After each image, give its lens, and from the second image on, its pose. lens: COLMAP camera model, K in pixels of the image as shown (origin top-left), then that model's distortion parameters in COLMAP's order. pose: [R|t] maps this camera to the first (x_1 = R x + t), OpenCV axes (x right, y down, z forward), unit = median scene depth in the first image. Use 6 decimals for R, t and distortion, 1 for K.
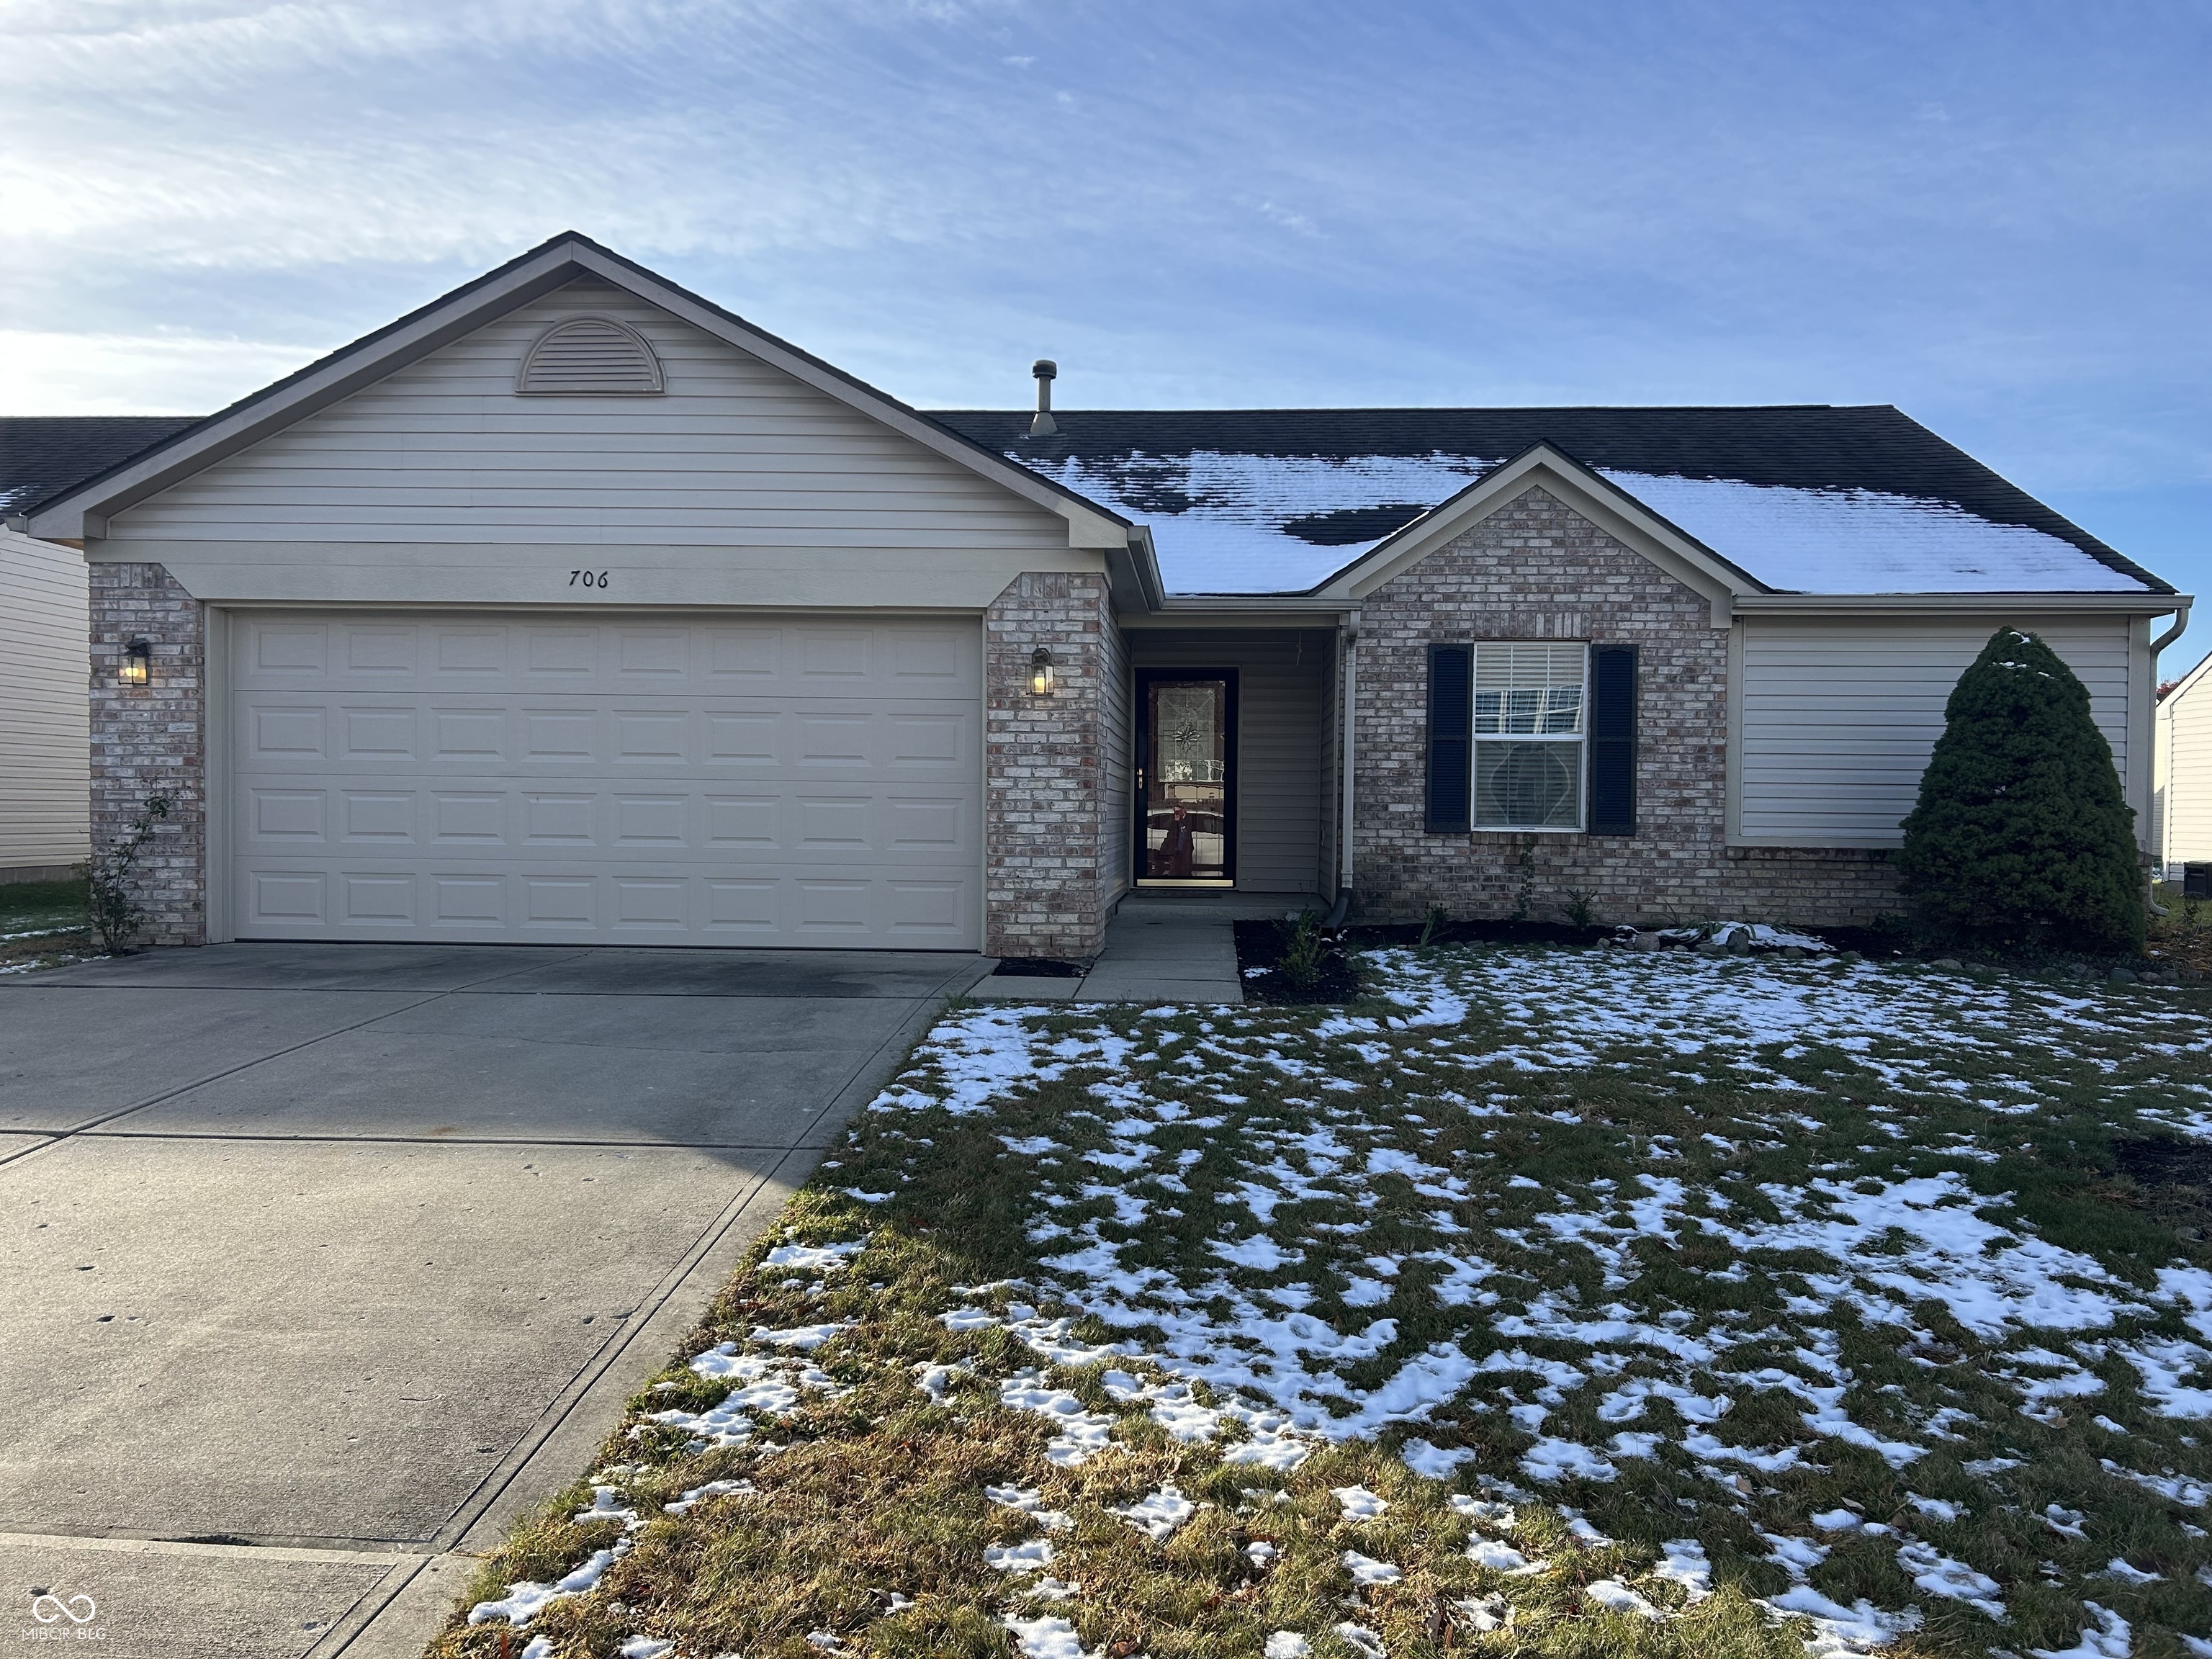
lens RADIAL K [[1658.3, 0, 1121.9], [0, 1658.3, 841.7], [0, 0, 1]] dist [0.072824, -0.064541]
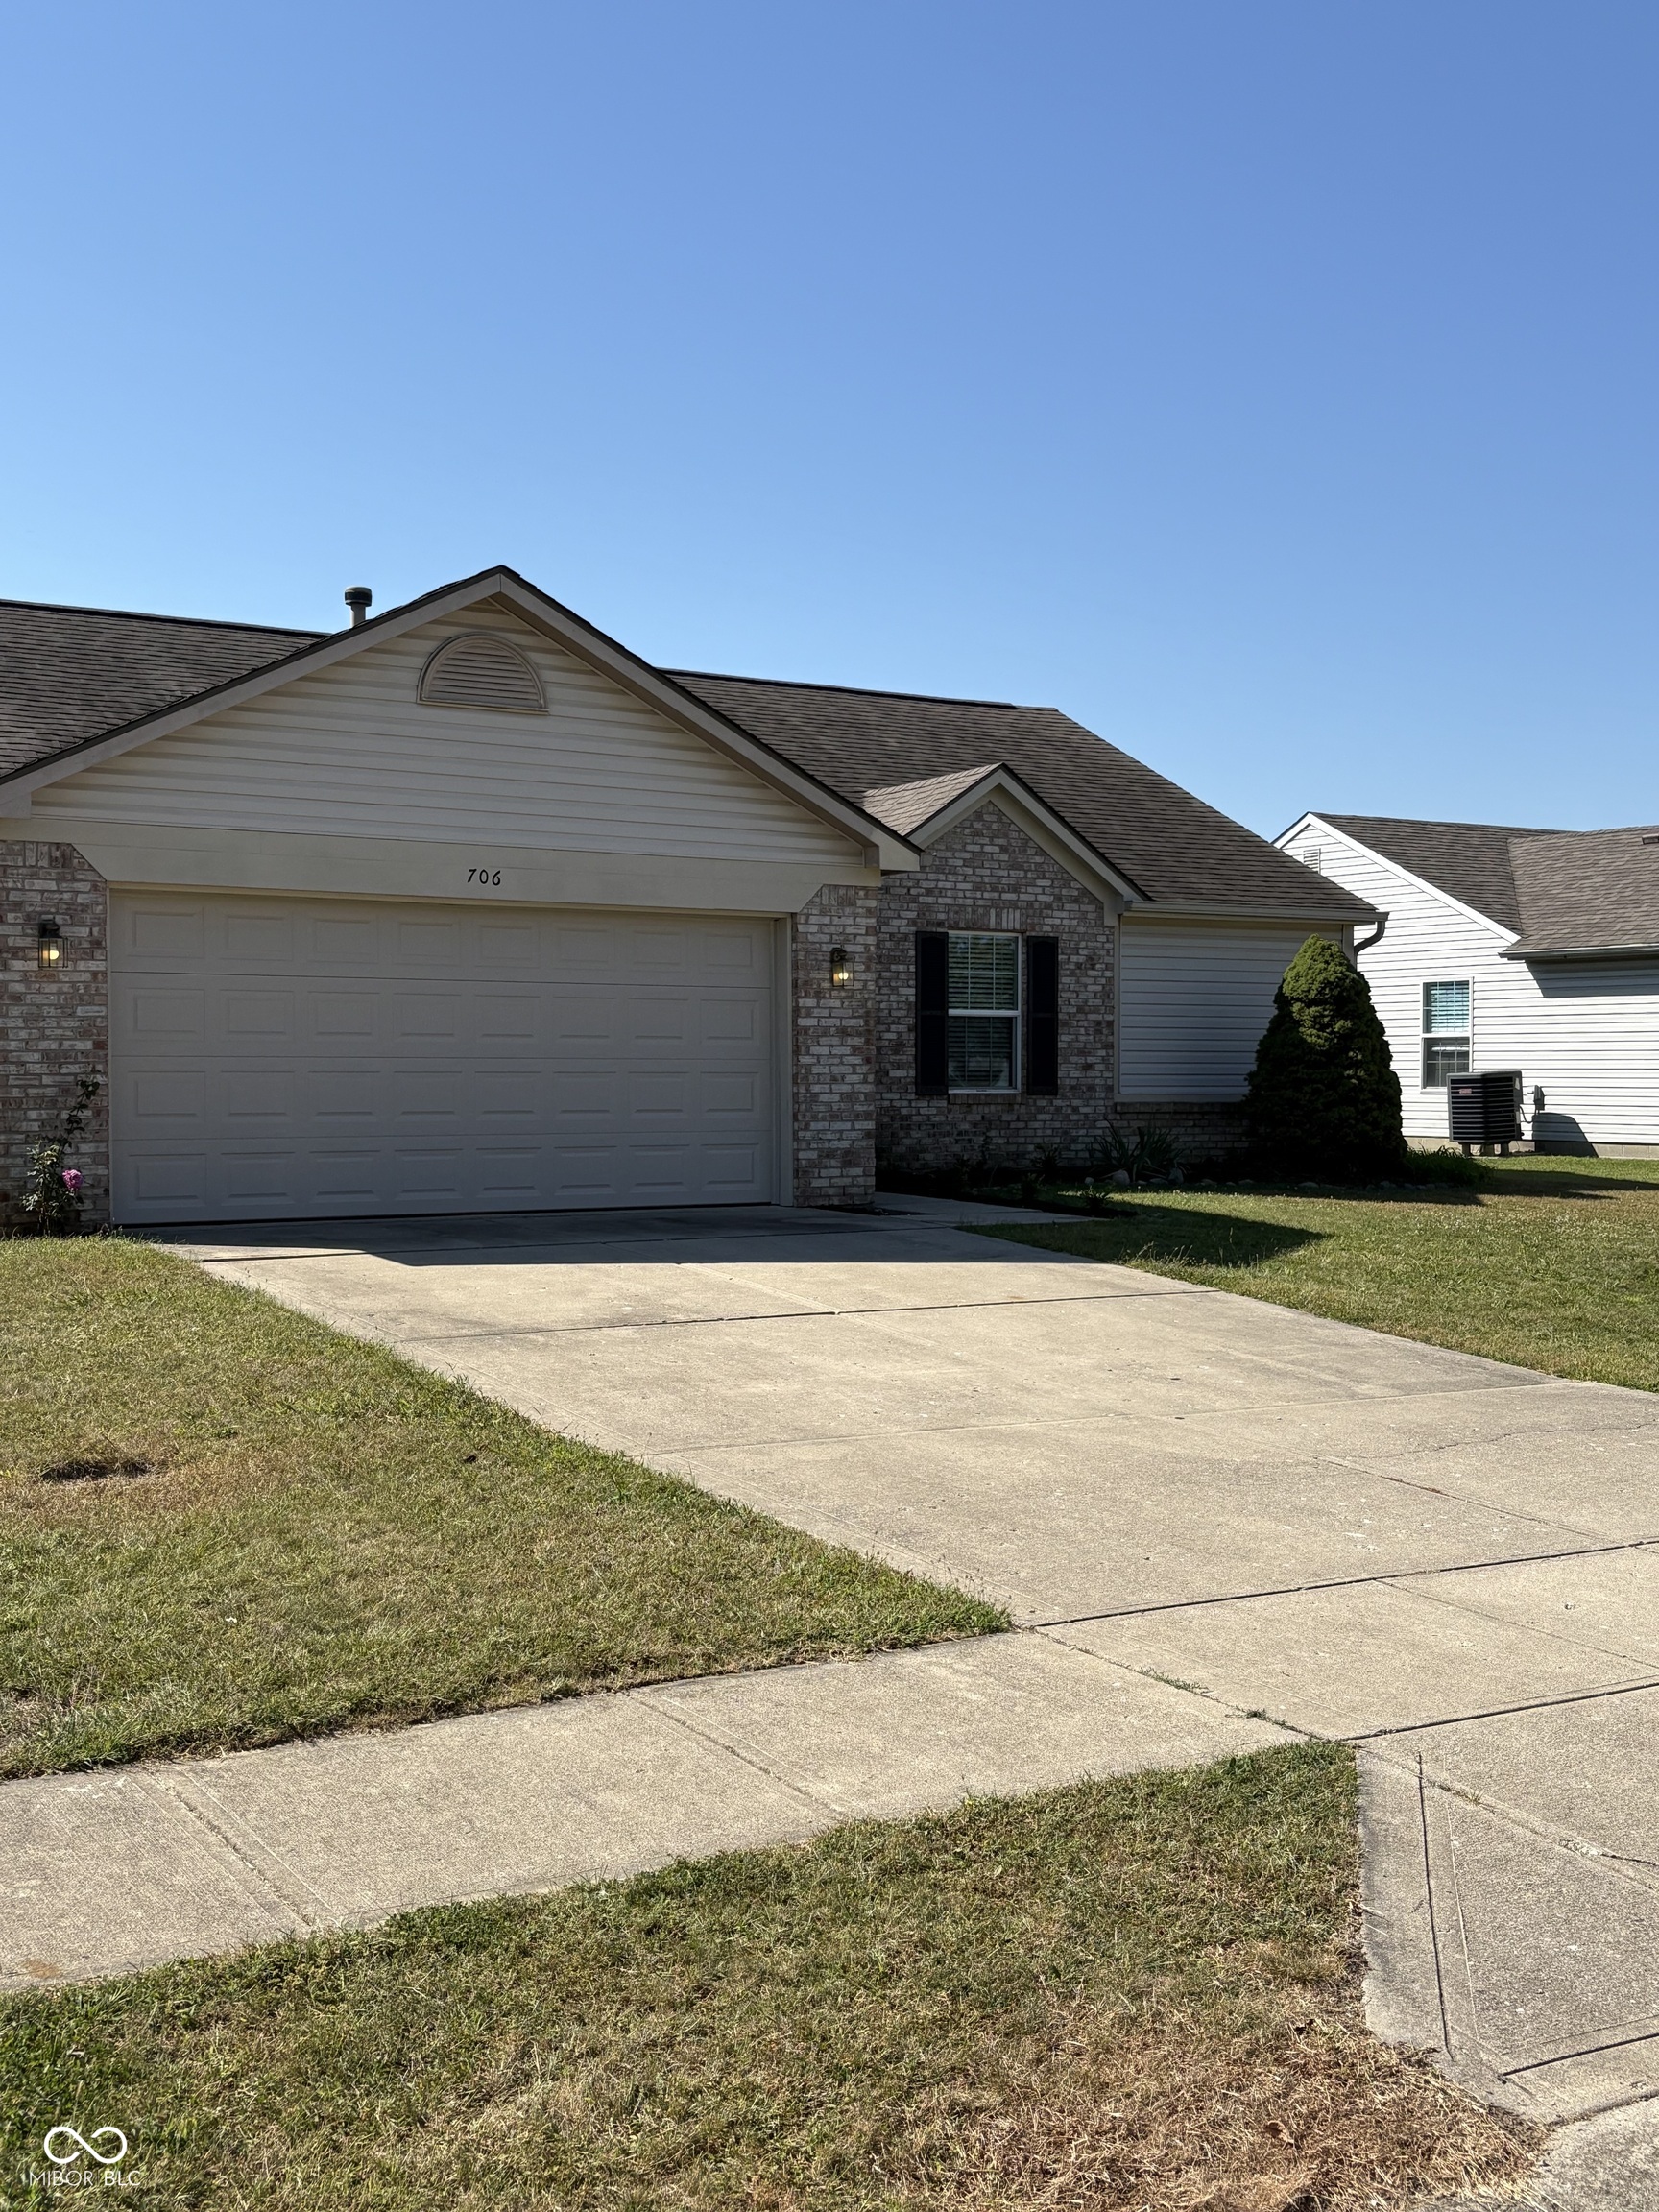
lens RADIAL K [[2348.6, 0, 830.1], [0, 2348.6, 1118.3], [0, 0, 1]] dist [0.128870, 0.000000]
pose [[0.822849, -0.023100, 0.567790, -0.997332], [0.018331, 0.999732, 0.014107, -0.016798], [-0.567964, -0.001200, 0.823052, -0.389336]]
